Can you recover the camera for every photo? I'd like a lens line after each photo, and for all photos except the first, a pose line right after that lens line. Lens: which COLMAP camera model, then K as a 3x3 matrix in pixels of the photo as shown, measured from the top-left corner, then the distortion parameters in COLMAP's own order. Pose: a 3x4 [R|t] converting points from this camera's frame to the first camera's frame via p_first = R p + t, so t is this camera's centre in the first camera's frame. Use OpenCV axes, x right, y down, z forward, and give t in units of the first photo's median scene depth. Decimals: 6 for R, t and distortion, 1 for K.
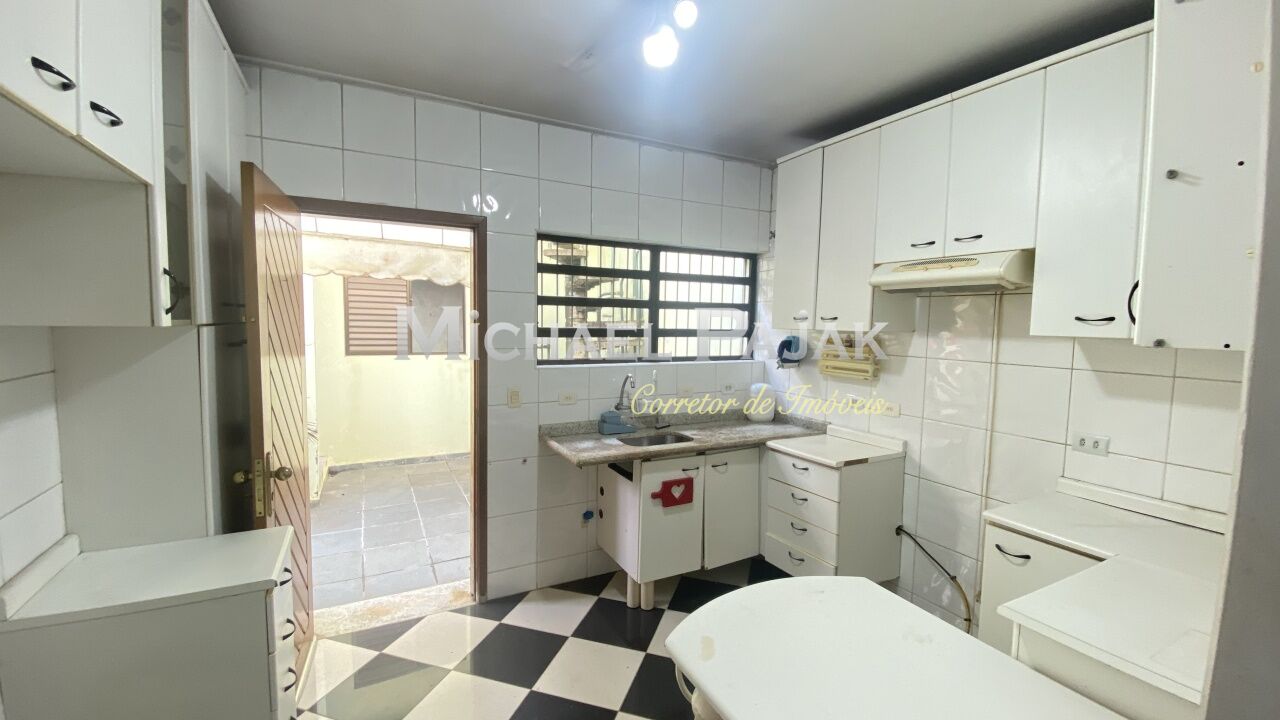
lens RADIAL K [[522.7, 0, 639.6], [0, 522.7, 354.7], [0, 0, 1]] dist [0.073287, -0.040184]
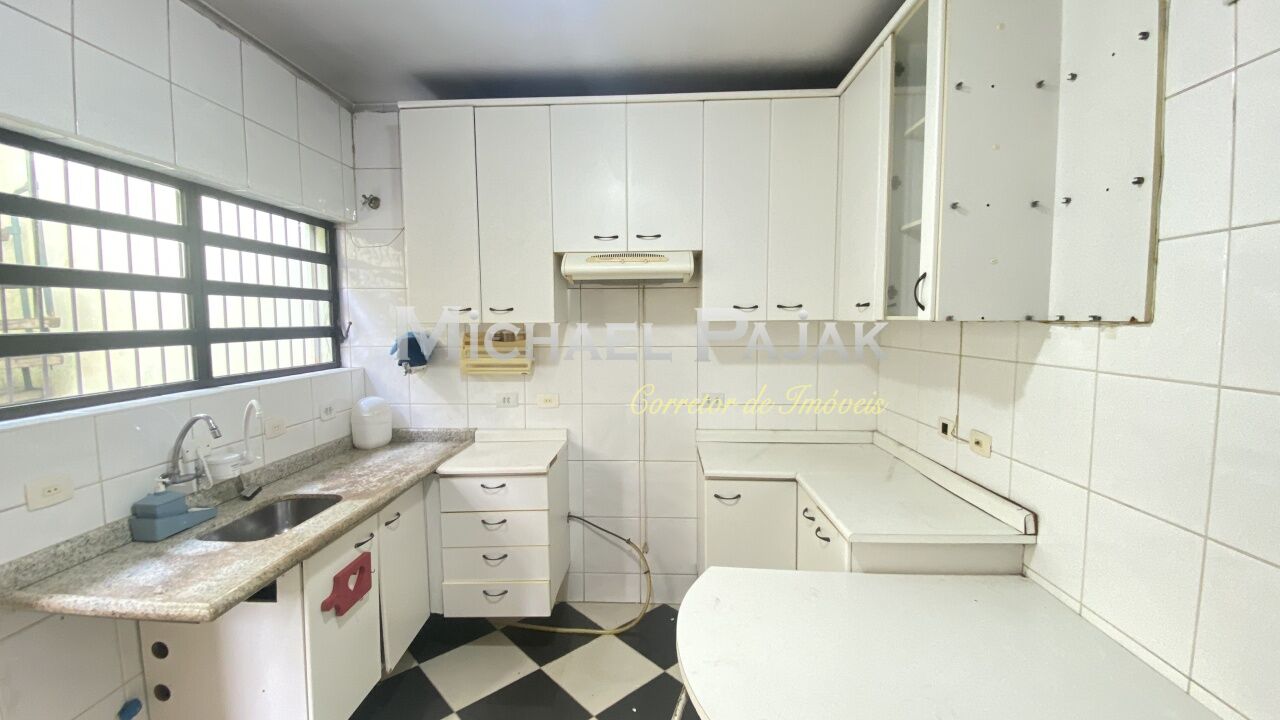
lens RADIAL K [[522.7, 0, 639.6], [0, 522.7, 354.7], [0, 0, 1]] dist [0.073287, -0.040184]
pose [[0.517761, -0.079501, 0.851823, -0.260036], [0.072072, 0.996187, 0.049167, -0.019116], [-0.852484, 0.035935, 0.521517, 0.331580]]
